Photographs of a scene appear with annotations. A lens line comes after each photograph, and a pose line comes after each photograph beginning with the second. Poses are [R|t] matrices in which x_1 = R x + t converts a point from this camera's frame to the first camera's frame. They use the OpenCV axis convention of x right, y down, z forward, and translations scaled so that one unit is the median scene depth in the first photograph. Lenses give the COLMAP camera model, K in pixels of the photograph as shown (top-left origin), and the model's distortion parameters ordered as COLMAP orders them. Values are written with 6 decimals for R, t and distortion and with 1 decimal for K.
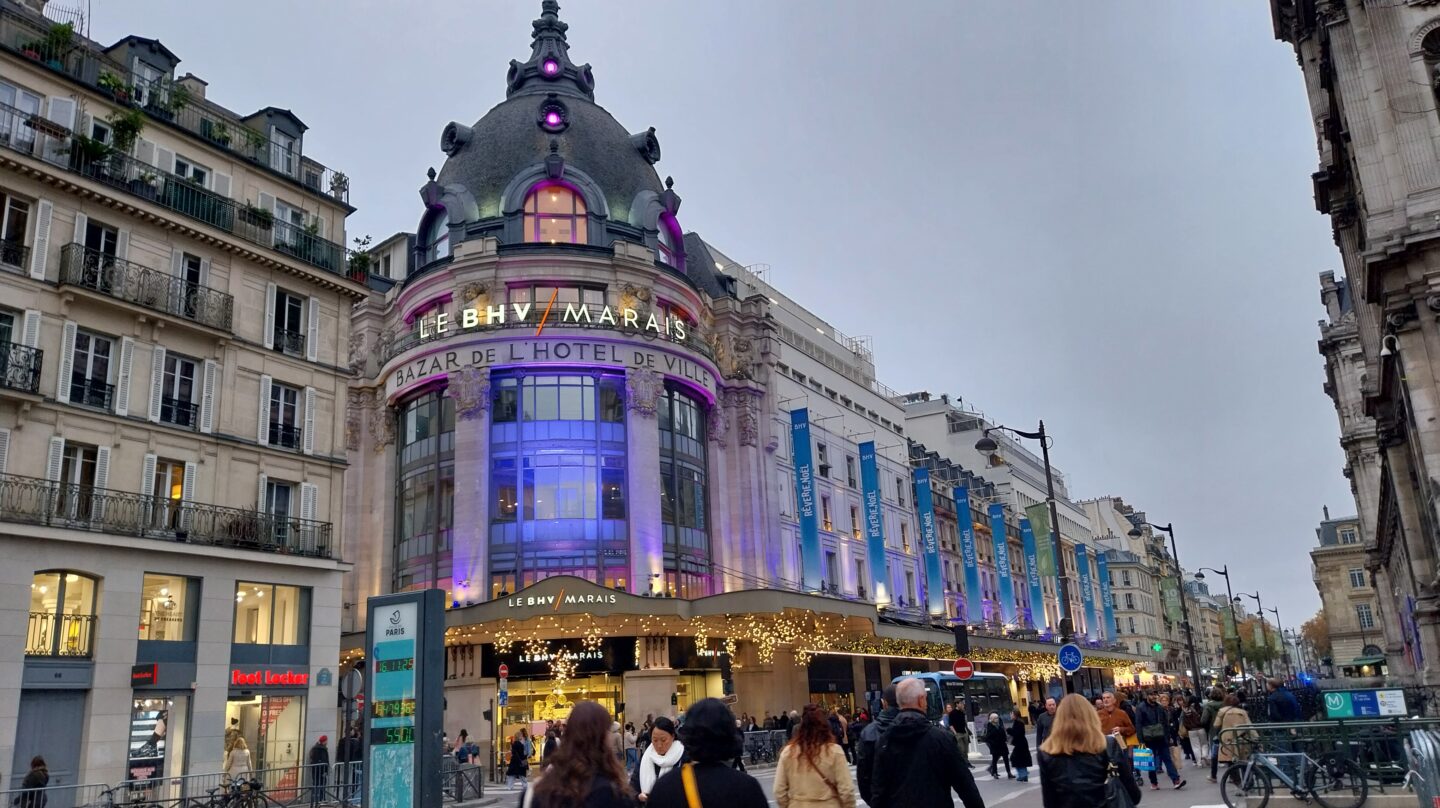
lens RADIAL K [[1061.2, 0, 720.0], [0, 1061.2, 404.0], [0, 0, 1]] dist [0.137576, -0.000862]
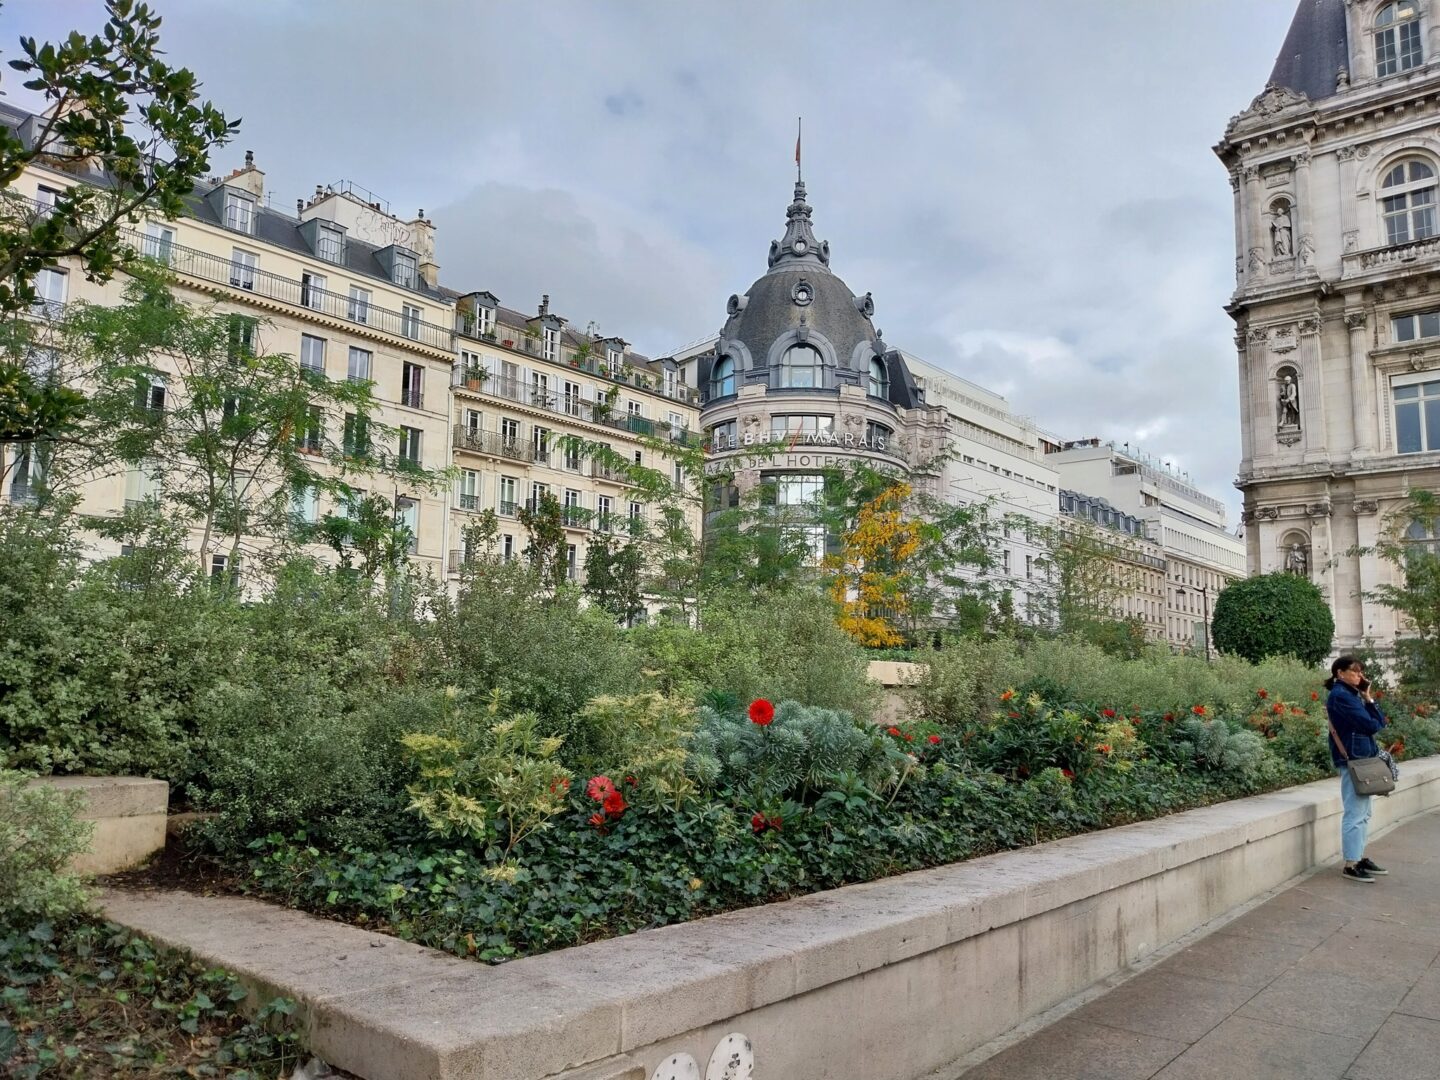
lens RADIAL K [[1108.2, 0, 718.7], [0, 1108.2, 541.2], [0, 0, 1]] dist [0.000442, -0.000870]
pose [[0.981178, 0.045893, -0.187574, 0.037298], [-0.015870, 0.987227, 0.158527, -0.180375], [0.192454, -0.152567, 0.969373, -0.595948]]
